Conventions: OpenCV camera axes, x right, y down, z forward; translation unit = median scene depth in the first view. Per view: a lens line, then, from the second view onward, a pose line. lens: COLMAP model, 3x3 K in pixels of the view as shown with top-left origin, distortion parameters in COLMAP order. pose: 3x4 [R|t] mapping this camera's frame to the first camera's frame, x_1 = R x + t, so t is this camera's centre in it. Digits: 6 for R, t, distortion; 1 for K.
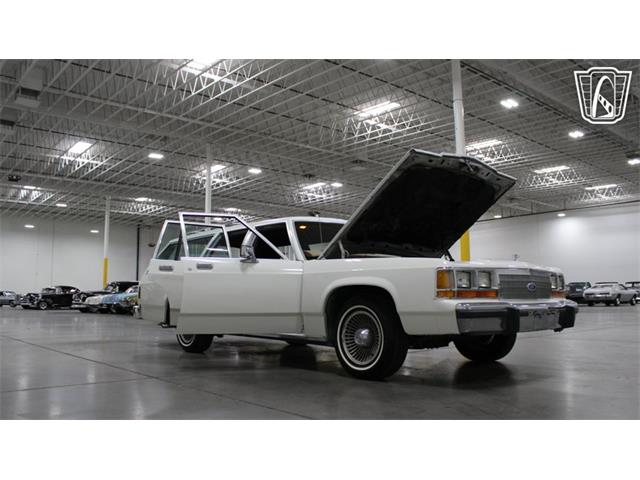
lens RADIAL K [[543.2, 0, 320.9], [0, 543.2, 240.7], [0, 0, 1]] dist [-0.164817, 0.153365]
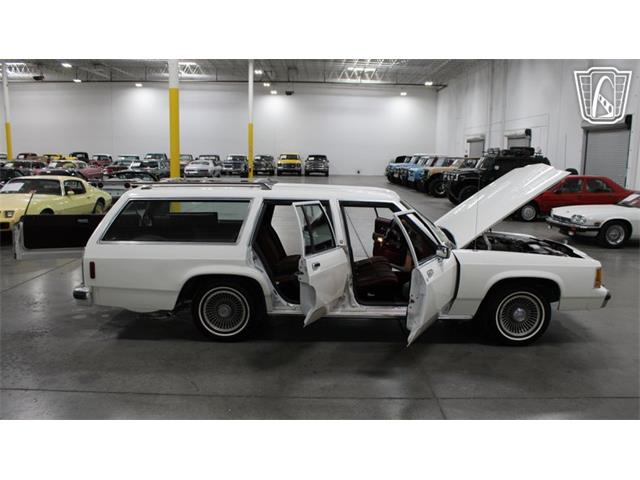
lens RADIAL K [[543.2, 0, 320.9], [0, 543.2, 240.7], [0, 0, 1]] dist [-0.164817, 0.153365]
pose [[0.652090, -0.100208, 0.751490, -0.192581], [-0.104782, 0.969801, 0.220241, -0.036802], [-0.750866, -0.222359, 0.621898, 0.099977]]
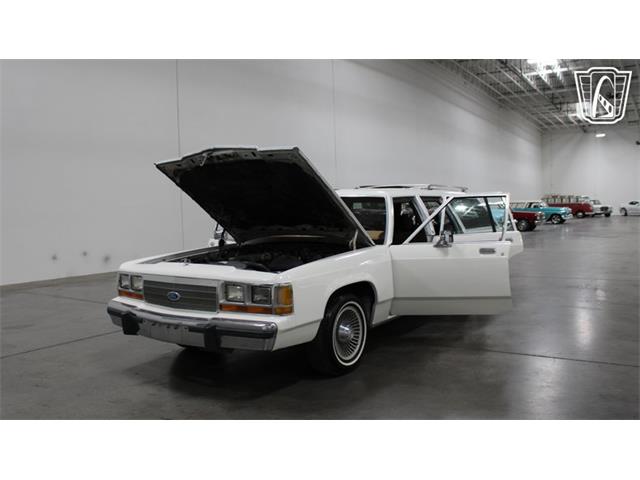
lens RADIAL K [[543.2, 0, 320.9], [0, 543.2, 240.7], [0, 0, 1]] dist [-0.164817, 0.153365]
pose [[0.266100, 0.056705, -0.962276, 0.223144], [0.130150, 0.987014, 0.094153, -0.010726], [0.955119, -0.150294, 0.255264, 0.164297]]
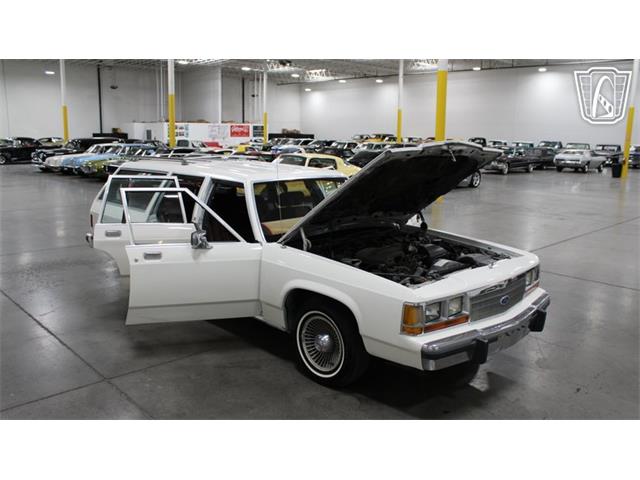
lens RADIAL K [[543.2, 0, 320.9], [0, 543.2, 240.7], [0, 0, 1]] dist [-0.164817, 0.153365]
pose [[0.998352, 0.013042, 0.055893, 0.002966], [-0.029129, 0.954233, 0.297643, -0.045652], [-0.049453, -0.298780, 0.953040, 0.024052]]
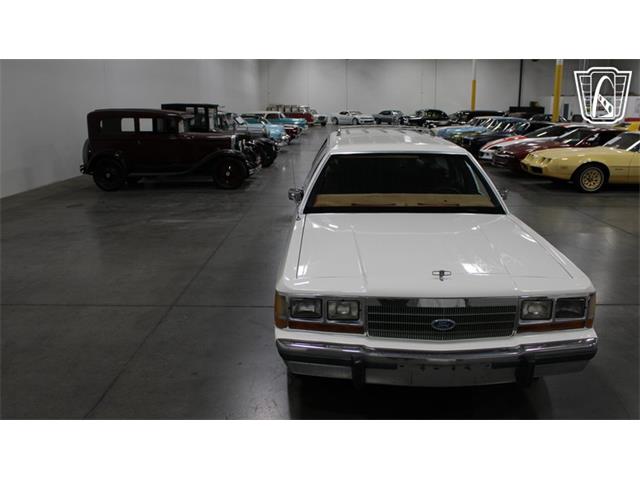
lens RADIAL K [[543.2, 0, 320.9], [0, 543.2, 240.7], [0, 0, 1]] dist [-0.164817, 0.153365]
pose [[0.742308, 0.164648, -0.649515, 0.115103], [0.074488, 0.943055, 0.324189, -0.040975], [0.665906, -0.289029, 0.687773, 0.071222]]
